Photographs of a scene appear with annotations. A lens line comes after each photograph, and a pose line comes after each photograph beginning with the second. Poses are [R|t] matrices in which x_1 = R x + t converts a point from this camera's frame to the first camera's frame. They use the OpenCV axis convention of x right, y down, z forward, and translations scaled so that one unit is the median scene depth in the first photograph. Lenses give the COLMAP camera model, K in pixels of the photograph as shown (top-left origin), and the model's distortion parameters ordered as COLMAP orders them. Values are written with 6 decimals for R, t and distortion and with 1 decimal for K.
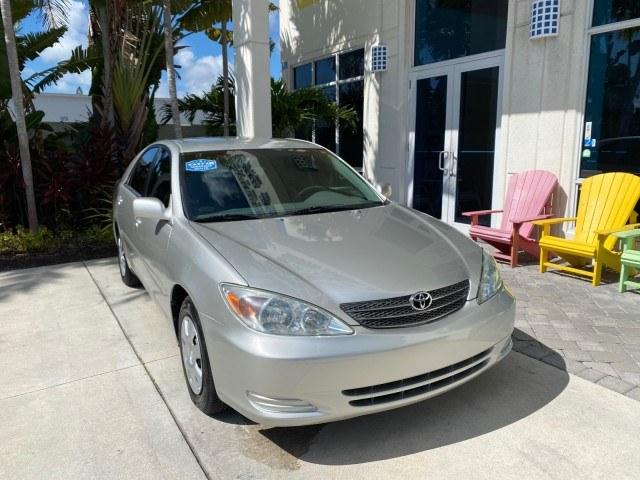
lens RADIAL K [[494.6, 0, 309.3], [0, 494.6, 238.4], [0, 0, 1]] dist [0.030059, 0.000129]
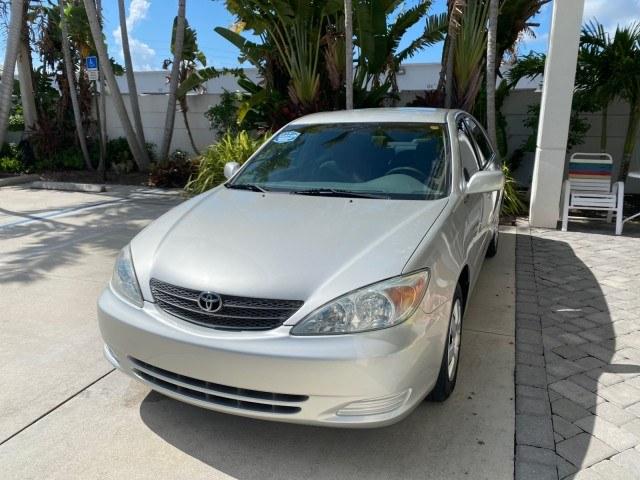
lens RADIAL K [[492.9, 0, 320.8], [0, 492.9, 237.4], [0, 0, 1]] dist [-0.002423, 0.005985]
pose [[0.623008, 0.204536, -0.755001, 0.975556], [-0.153156, 0.978422, 0.138683, -0.136873], [0.767075, 0.029232, 0.640891, 0.573837]]
